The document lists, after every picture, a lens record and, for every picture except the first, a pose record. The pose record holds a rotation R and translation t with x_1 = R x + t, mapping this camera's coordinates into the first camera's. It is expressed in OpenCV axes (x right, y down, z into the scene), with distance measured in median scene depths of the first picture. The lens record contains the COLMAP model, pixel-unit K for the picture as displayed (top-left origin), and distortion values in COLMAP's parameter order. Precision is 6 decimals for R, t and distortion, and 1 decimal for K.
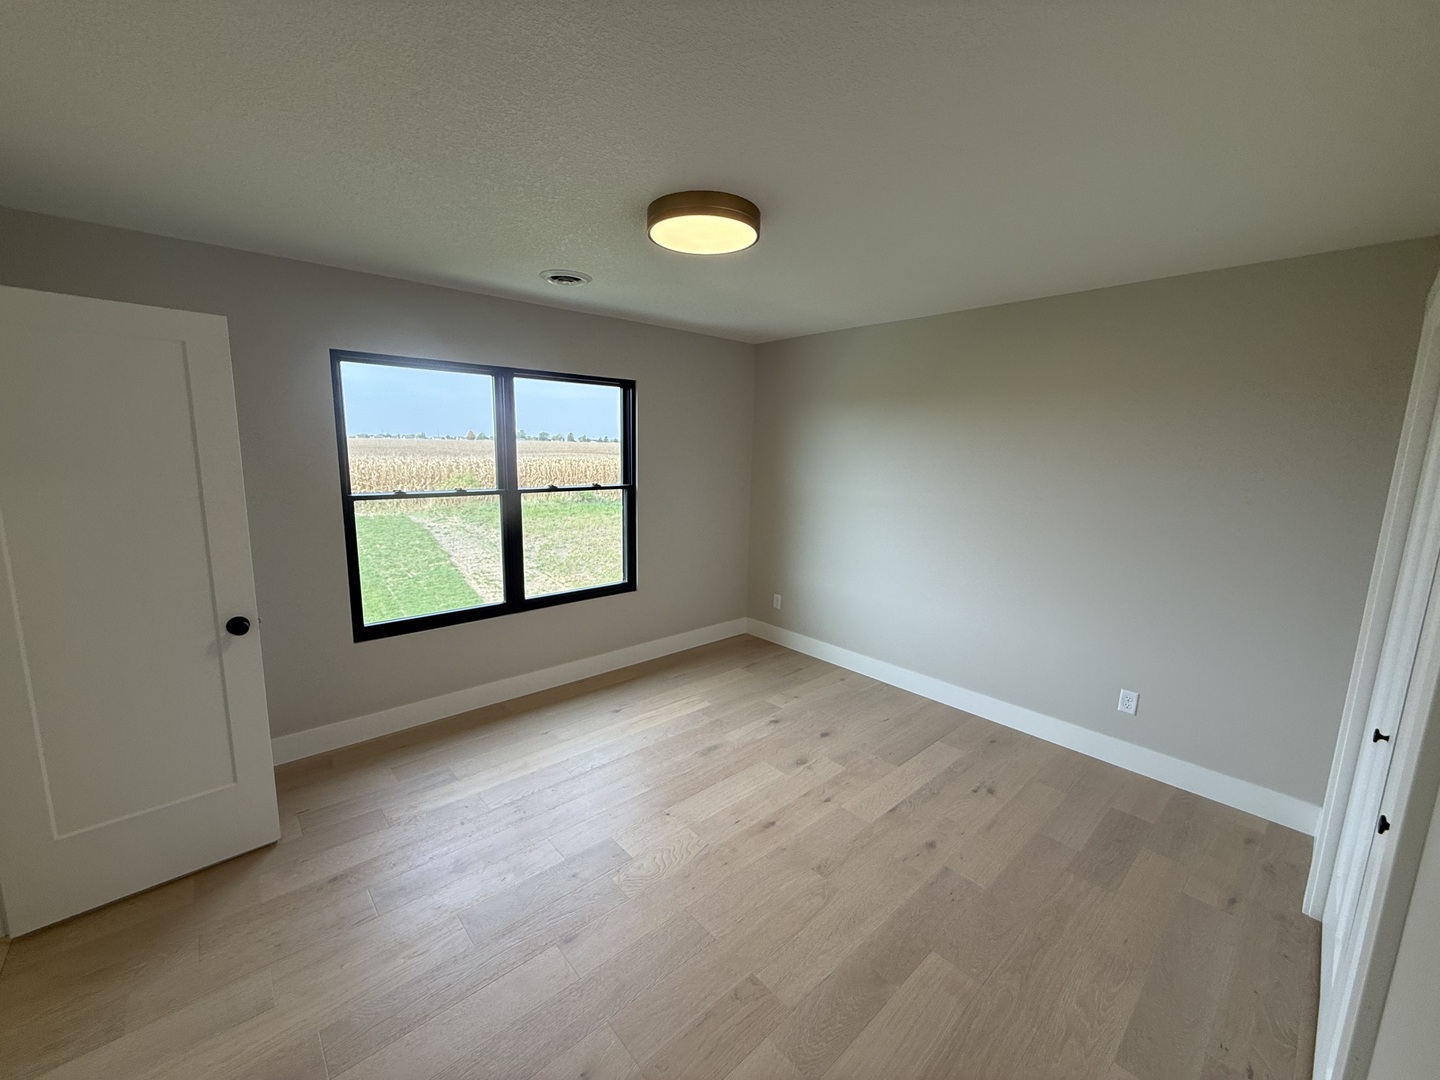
lens RADIAL K [[573.9, 0, 719.2], [0, 573.9, 538.1], [0, 0, 1]] dist [0.000216, -0.000110]
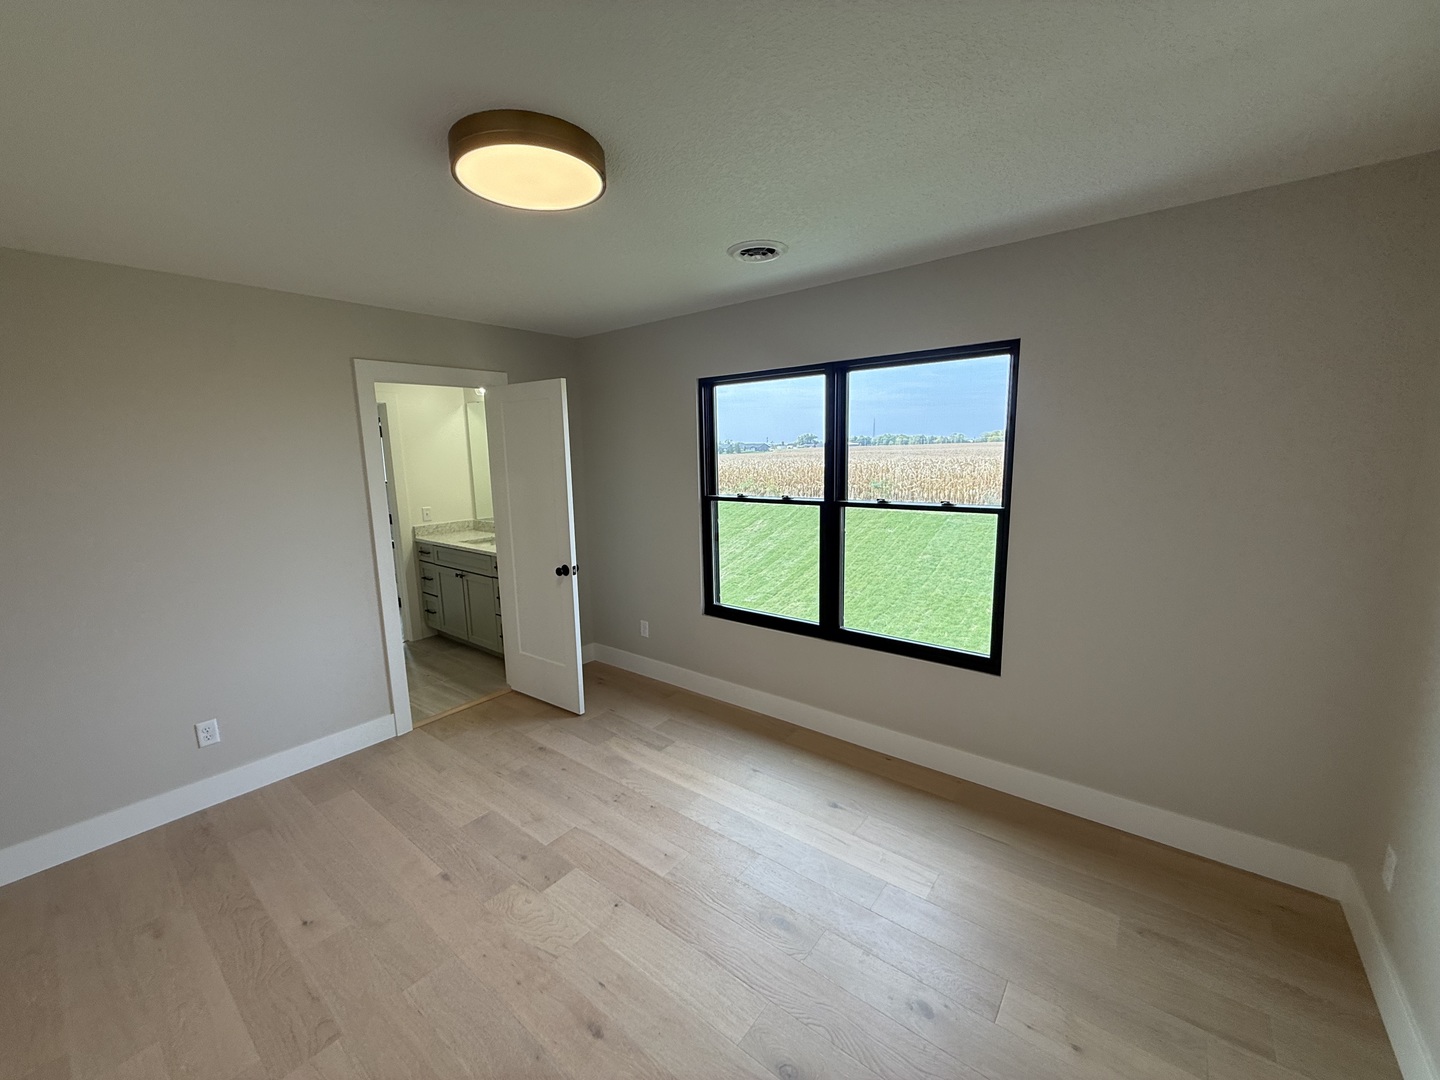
lens RADIAL K [[573.9, 0, 710.8], [0, 573.9, 534.7], [0, 0, 1]] dist [0.000216, -0.000110]
pose [[0.156883, 0.122489, -0.979992, 0.476113], [-0.131899, 0.985989, 0.102124, -0.098425], [0.978770, 0.113239, 0.170841, 0.668554]]
